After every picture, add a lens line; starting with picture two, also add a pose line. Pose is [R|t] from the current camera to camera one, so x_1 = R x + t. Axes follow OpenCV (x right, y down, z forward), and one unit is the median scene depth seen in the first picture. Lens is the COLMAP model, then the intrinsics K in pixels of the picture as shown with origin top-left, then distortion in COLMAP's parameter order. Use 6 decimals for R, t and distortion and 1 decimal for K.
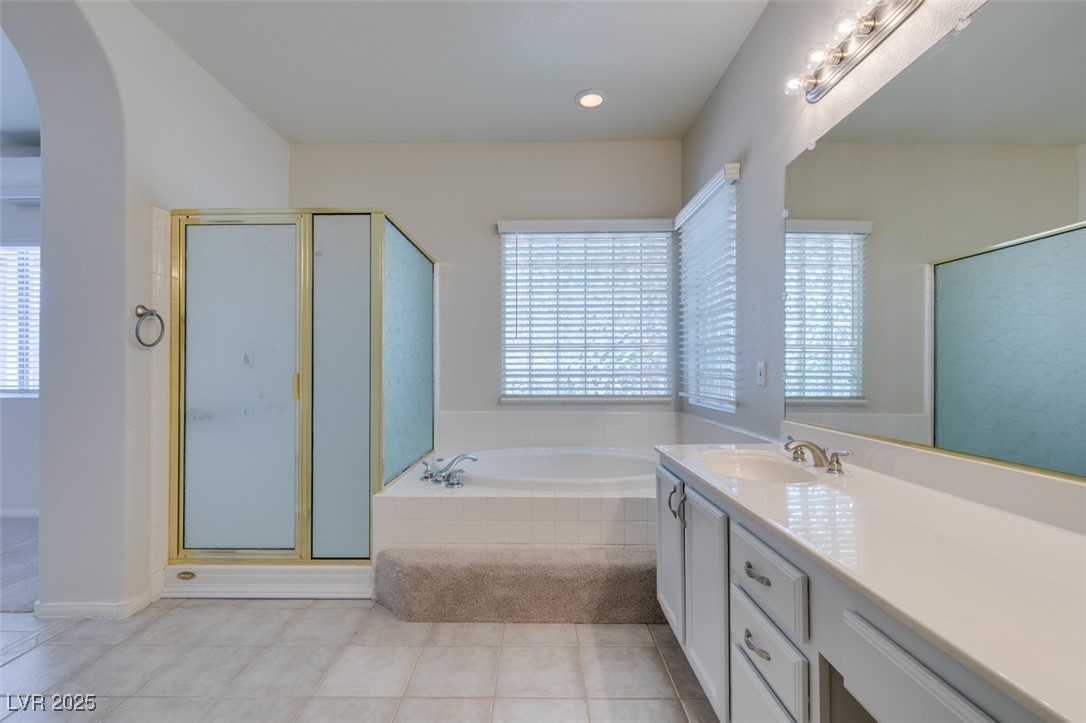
lens RADIAL K [[485.9, 0, 536.1], [0, 485.9, 364.8], [0, 0, 1]] dist [0.001596, 0.000213]
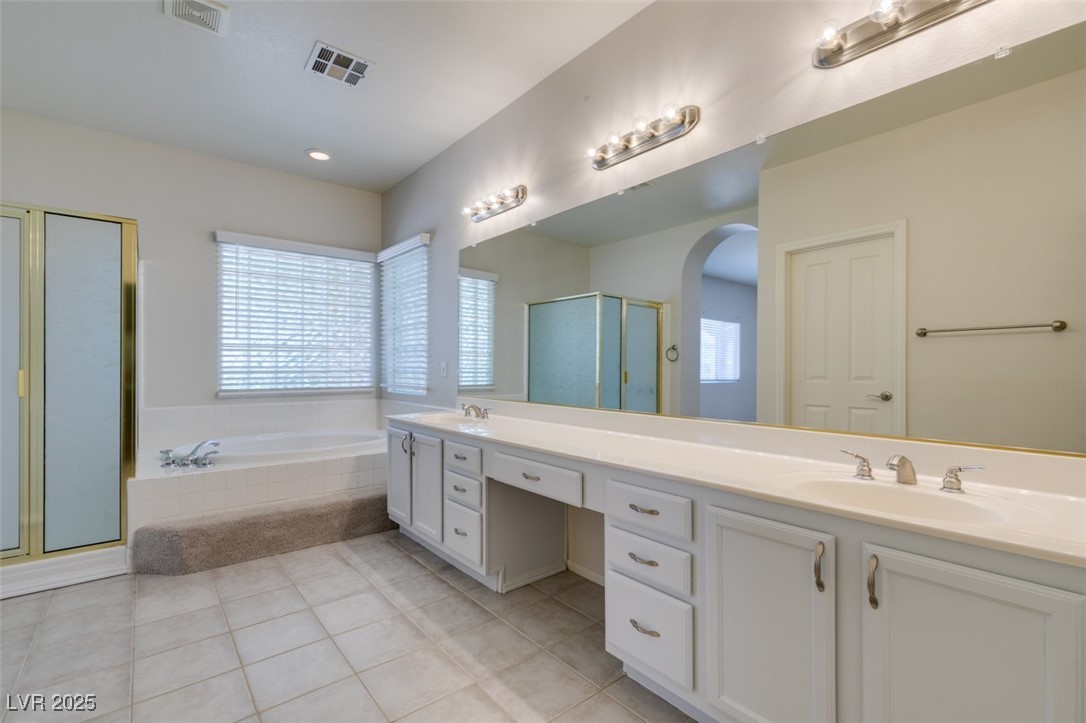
lens RADIAL K [[485.9, 0, 544.7], [0, 485.9, 366.3], [0, 0, 1]] dist [0.001596, 0.000213]
pose [[0.759902, 0.002342, 0.650033, -0.301746], [-0.007296, 0.999961, 0.004927, -0.002728], [-0.649996, -0.008487, 0.759890, -0.408054]]
